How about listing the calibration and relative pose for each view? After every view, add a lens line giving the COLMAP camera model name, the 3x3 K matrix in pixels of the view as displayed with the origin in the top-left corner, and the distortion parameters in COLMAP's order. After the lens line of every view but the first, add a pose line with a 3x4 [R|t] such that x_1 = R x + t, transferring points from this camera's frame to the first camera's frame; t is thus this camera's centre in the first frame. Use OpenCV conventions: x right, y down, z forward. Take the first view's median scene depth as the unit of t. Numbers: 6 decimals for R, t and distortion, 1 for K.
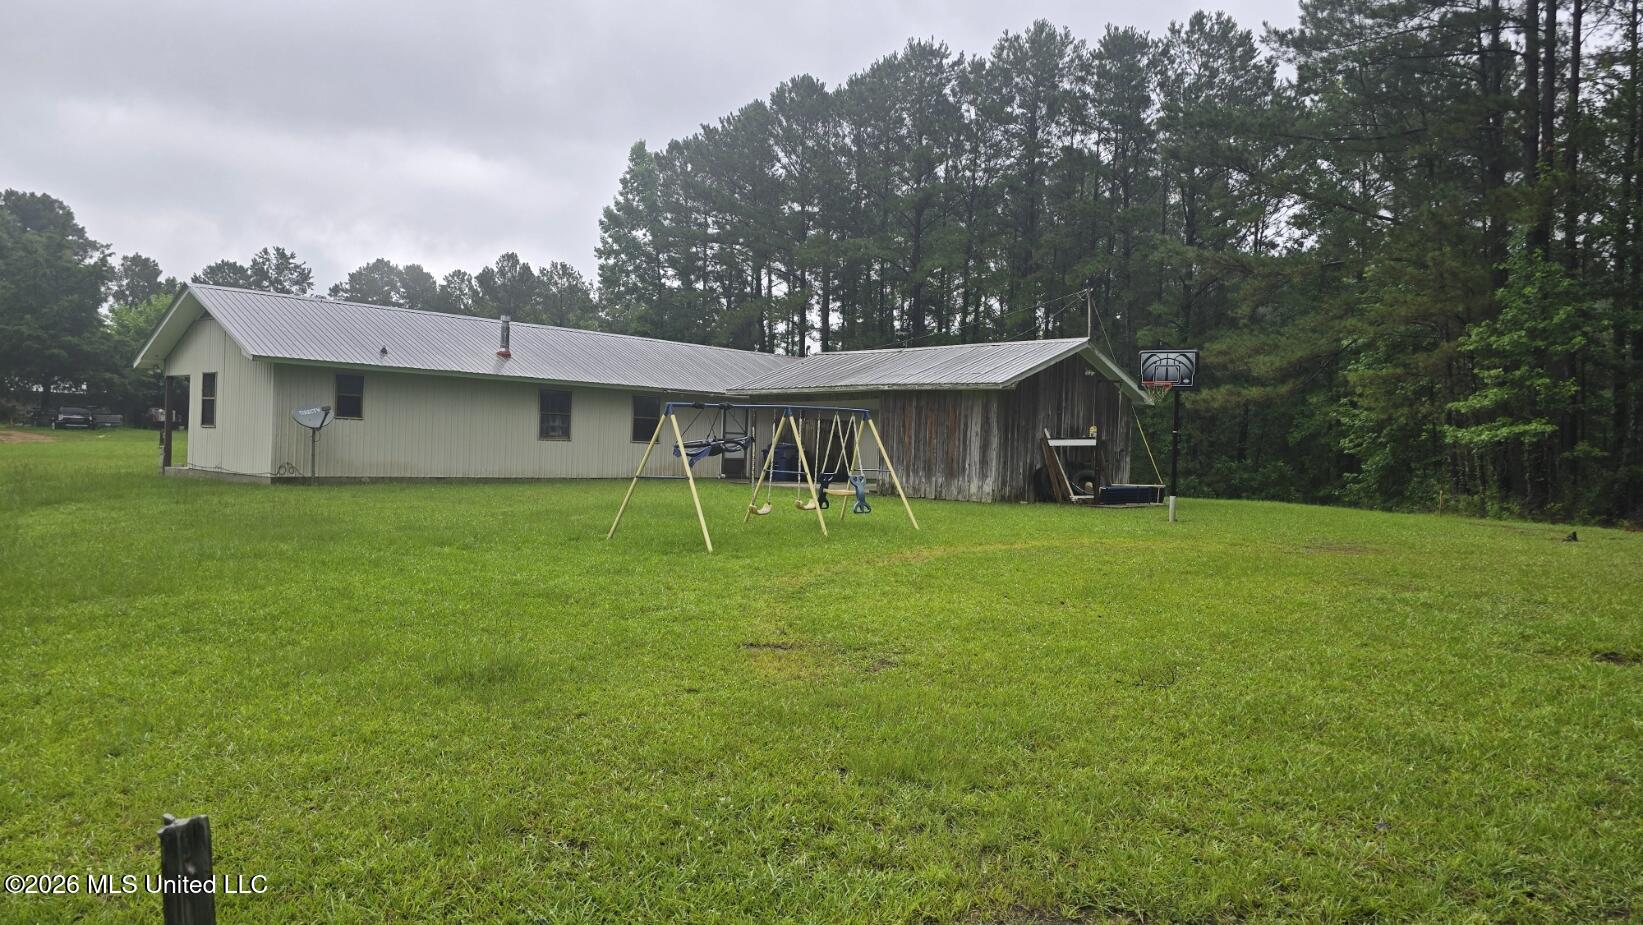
lens RADIAL K [[1086.5, 0, 821.0], [0, 1086.5, 439.2], [0, 0, 1]] dist [0.068168, -0.075882]
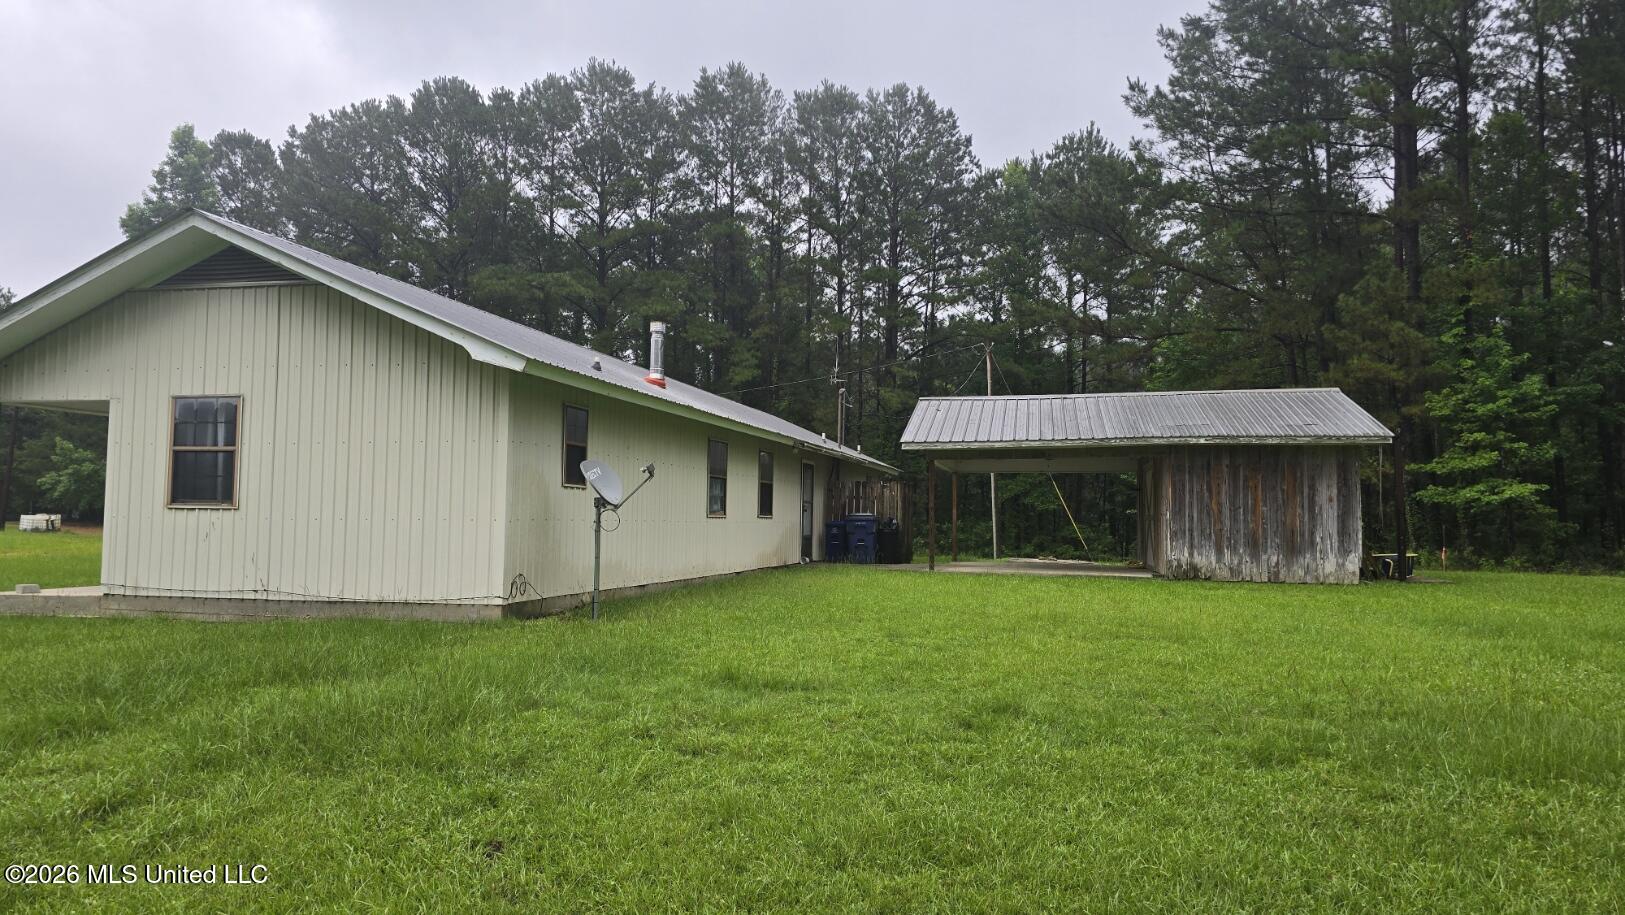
lens RADIAL K [[1067.6, 0, 812.5], [0, 1067.6, 457.5], [0, 0, 1]] dist [0.081465, -0.073774]
pose [[0.878301, 0.005099, 0.478080, -0.556136], [0.013944, 0.999245, -0.036276, -0.011864], [-0.477904, 0.038528, 0.877567, 0.454257]]
